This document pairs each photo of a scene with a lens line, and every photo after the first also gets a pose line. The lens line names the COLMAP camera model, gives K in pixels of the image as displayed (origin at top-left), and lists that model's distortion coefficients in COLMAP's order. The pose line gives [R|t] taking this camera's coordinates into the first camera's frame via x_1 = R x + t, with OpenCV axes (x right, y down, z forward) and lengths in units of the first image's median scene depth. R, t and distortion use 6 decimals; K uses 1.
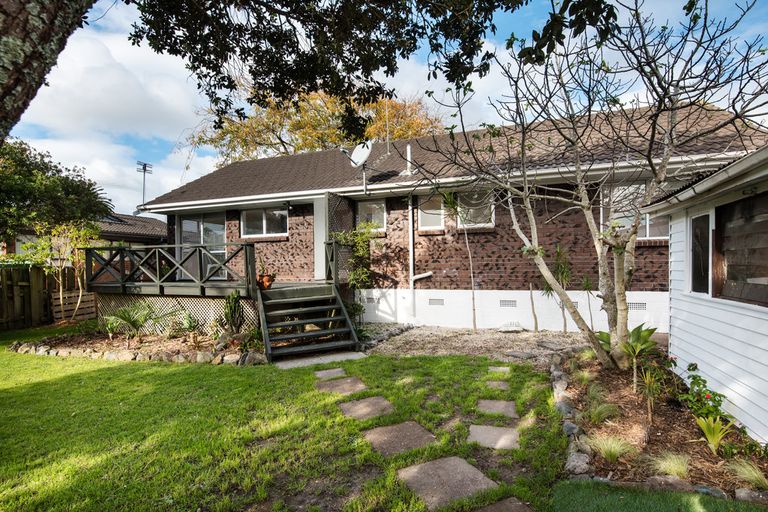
lens RADIAL K [[390.7, 0, 384.0], [0, 390.7, 256.0], [0, 0, 1]] dist [-0.000895, -0.000090]
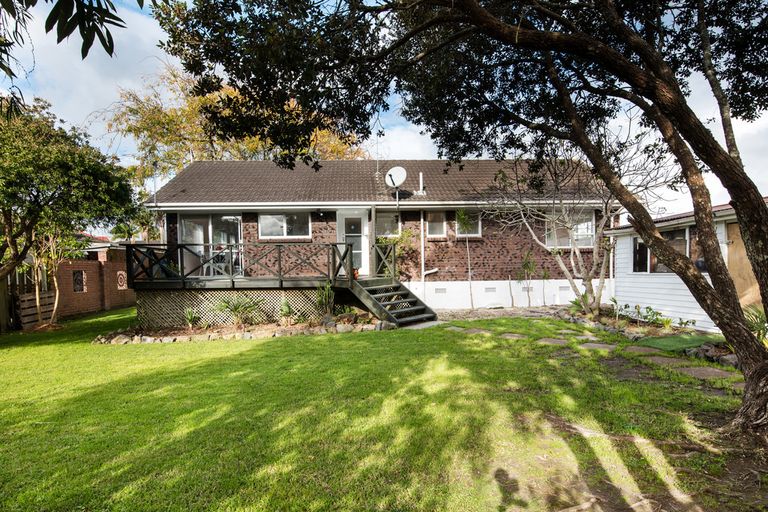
lens RADIAL K [[406.5, 0, 382.8], [0, 406.5, 269.5], [0, 0, 1]] dist [-0.003887, -0.000549]
pose [[0.917741, 0.001991, 0.397173, -0.606571], [-0.007856, 0.999883, 0.013139, 0.027032], [-0.397101, -0.015179, 0.917650, -0.214176]]
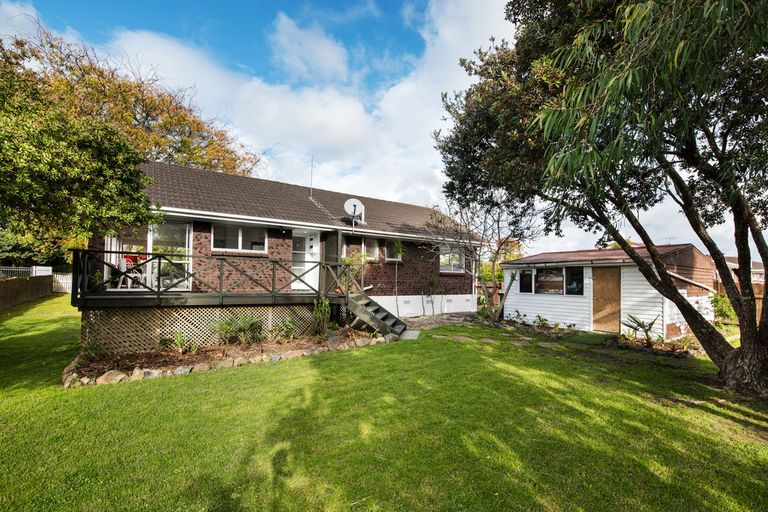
lens RADIAL K [[334.6, 0, 384.0], [0, 334.6, 264.9], [0, 0, 1]] dist [-0.014699, -0.000186]
pose [[0.585075, 0.059367, 0.808803, -0.983668], [-0.042314, 0.998193, -0.042660, 0.012701], [-0.809875, -0.009264, 0.586530, 0.137192]]
